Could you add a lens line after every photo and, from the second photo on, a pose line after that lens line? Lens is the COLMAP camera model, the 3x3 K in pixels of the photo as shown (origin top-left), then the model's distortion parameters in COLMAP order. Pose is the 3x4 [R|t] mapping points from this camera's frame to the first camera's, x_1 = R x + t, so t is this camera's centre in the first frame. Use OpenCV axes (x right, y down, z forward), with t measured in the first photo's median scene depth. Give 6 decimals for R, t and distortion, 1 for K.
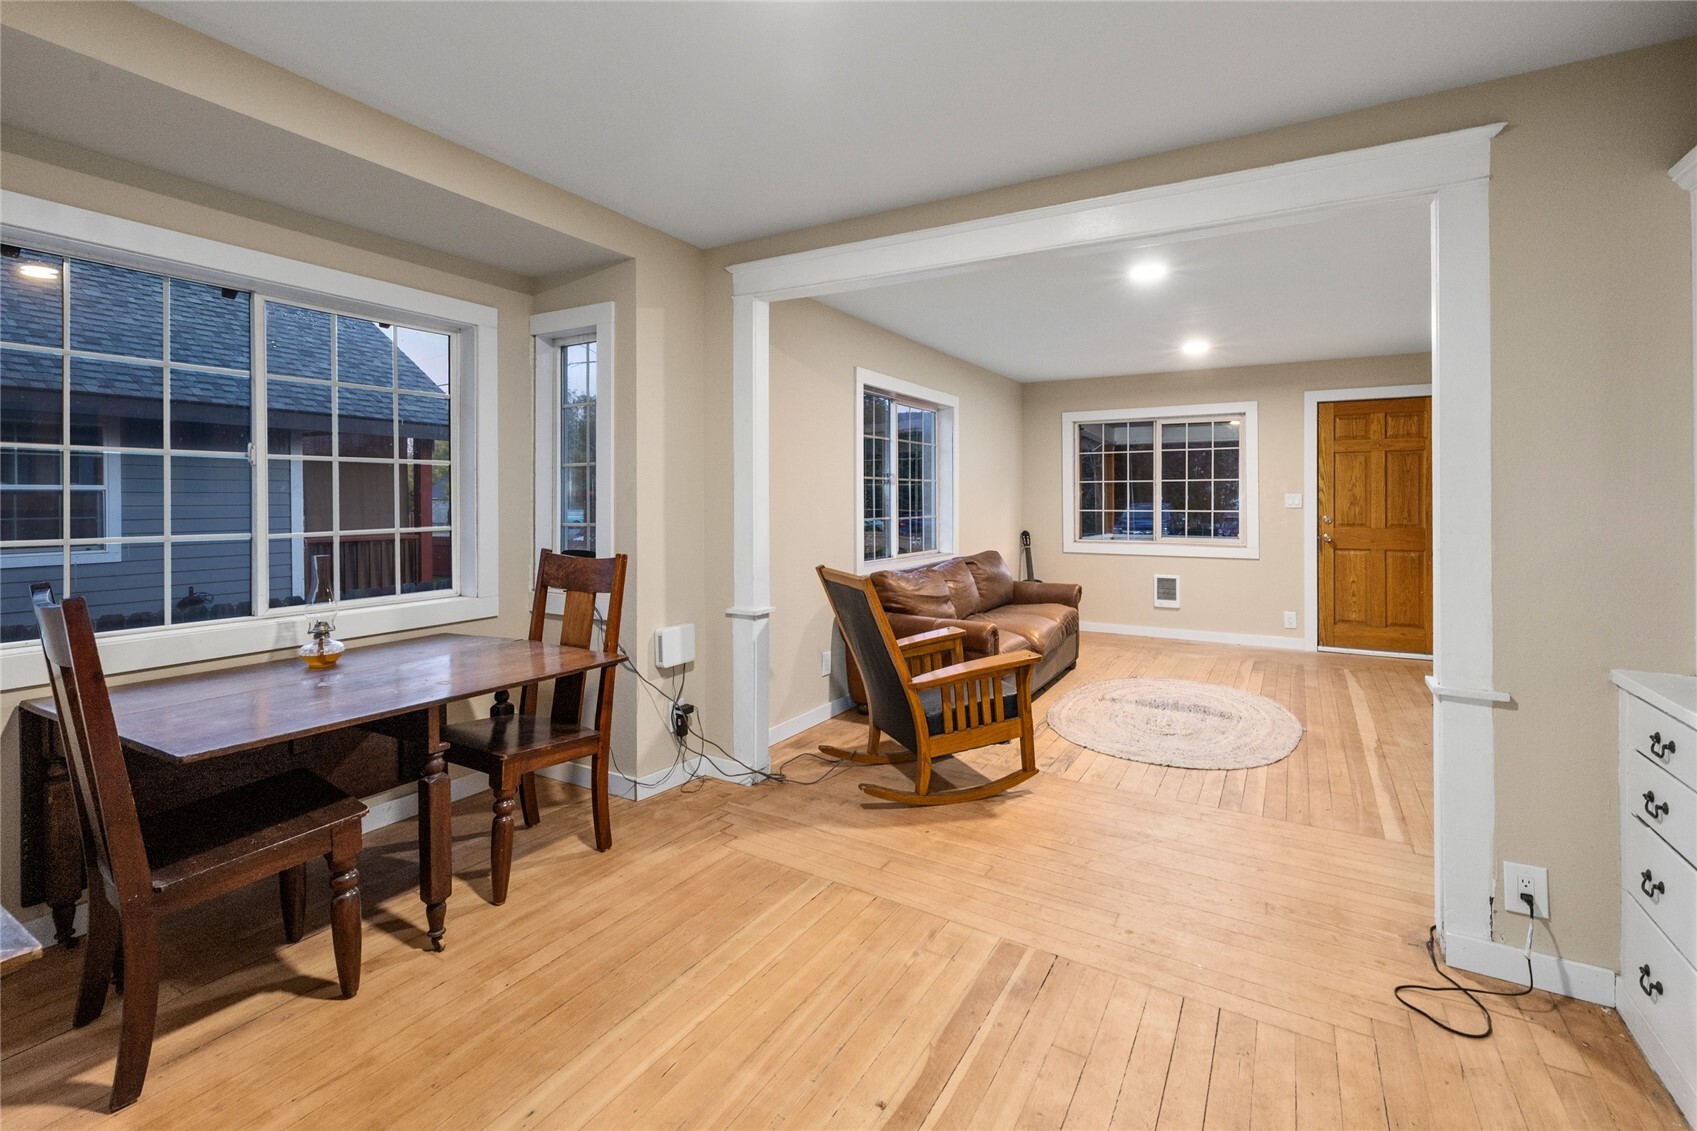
lens RADIAL K [[765.4, 0, 837.0], [0, 765.4, 510.8], [0, 0, 1]] dist [0.002294, 0.000251]
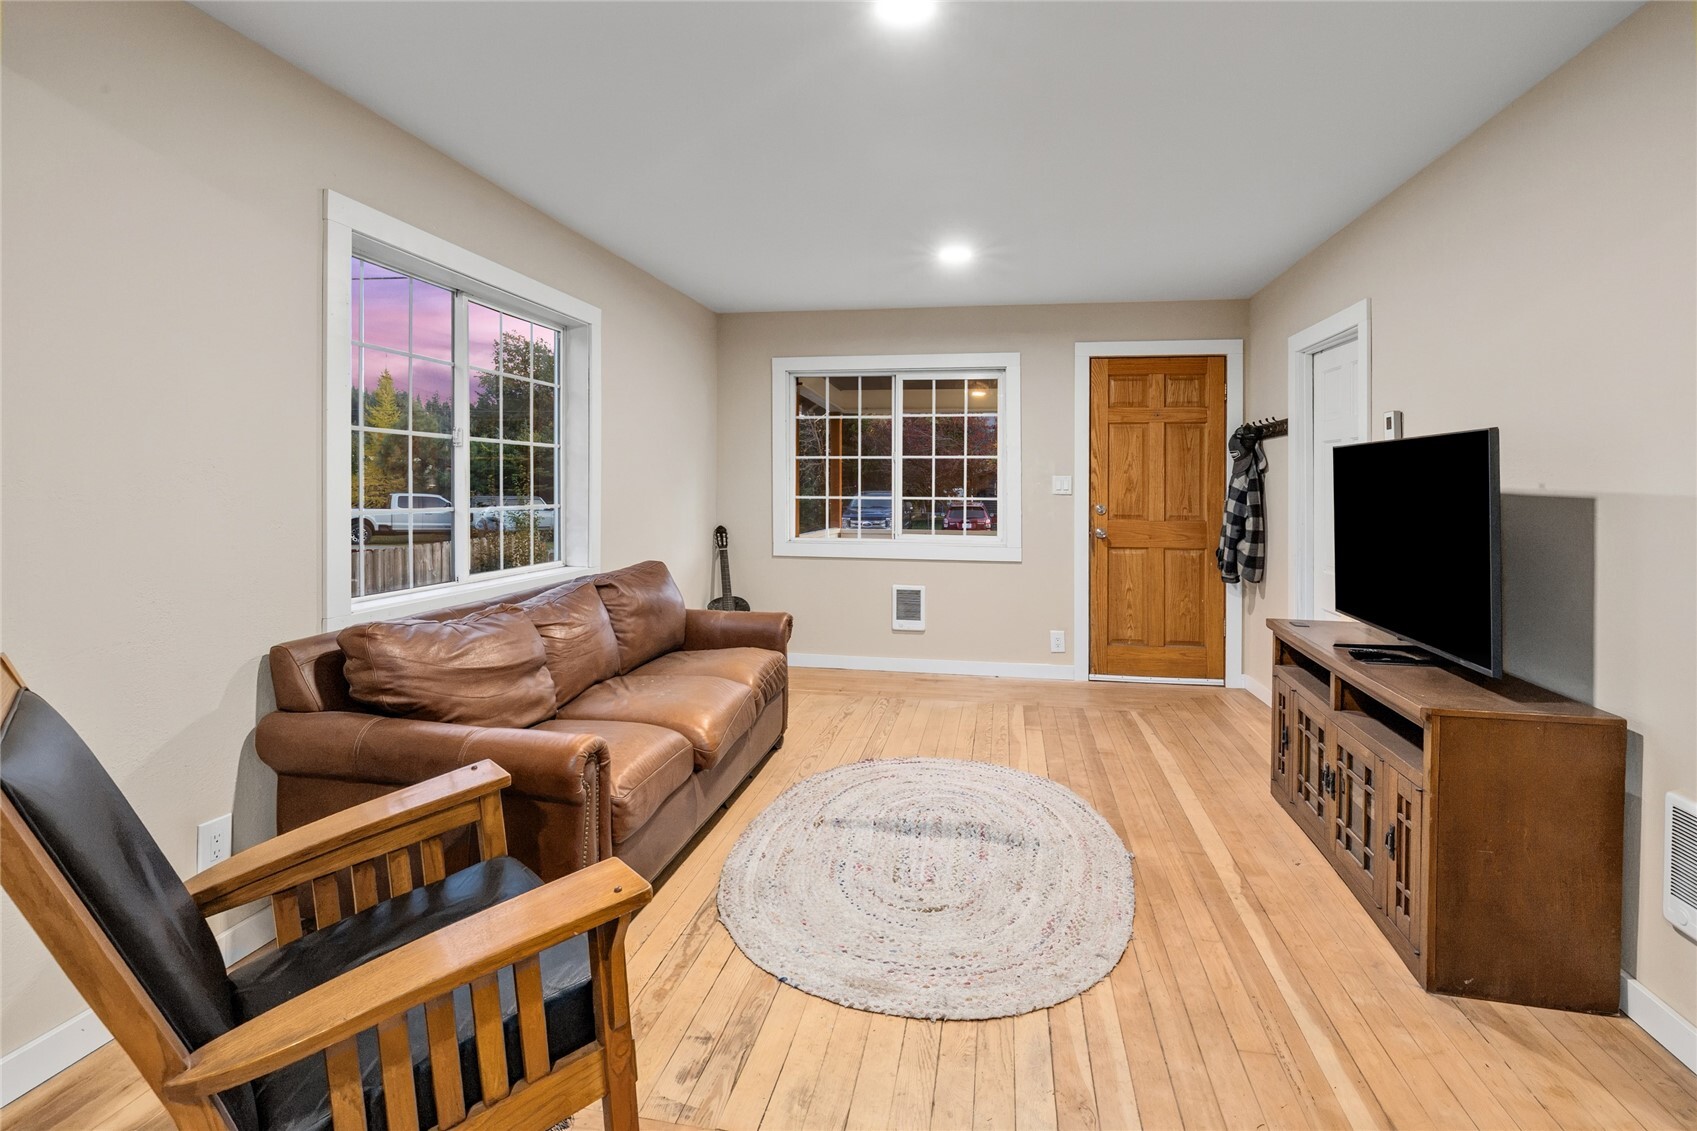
lens RADIAL K [[808.4, 0, 849.9], [0, 808.4, 530.4], [0, 0, 1]] dist [-0.000411, 0.000469]
pose [[0.937183, -0.010049, 0.348693, 0.121329], [-0.003667, 0.999246, 0.038654, 0.001622], [-0.348818, -0.037505, 0.936440, 0.331296]]
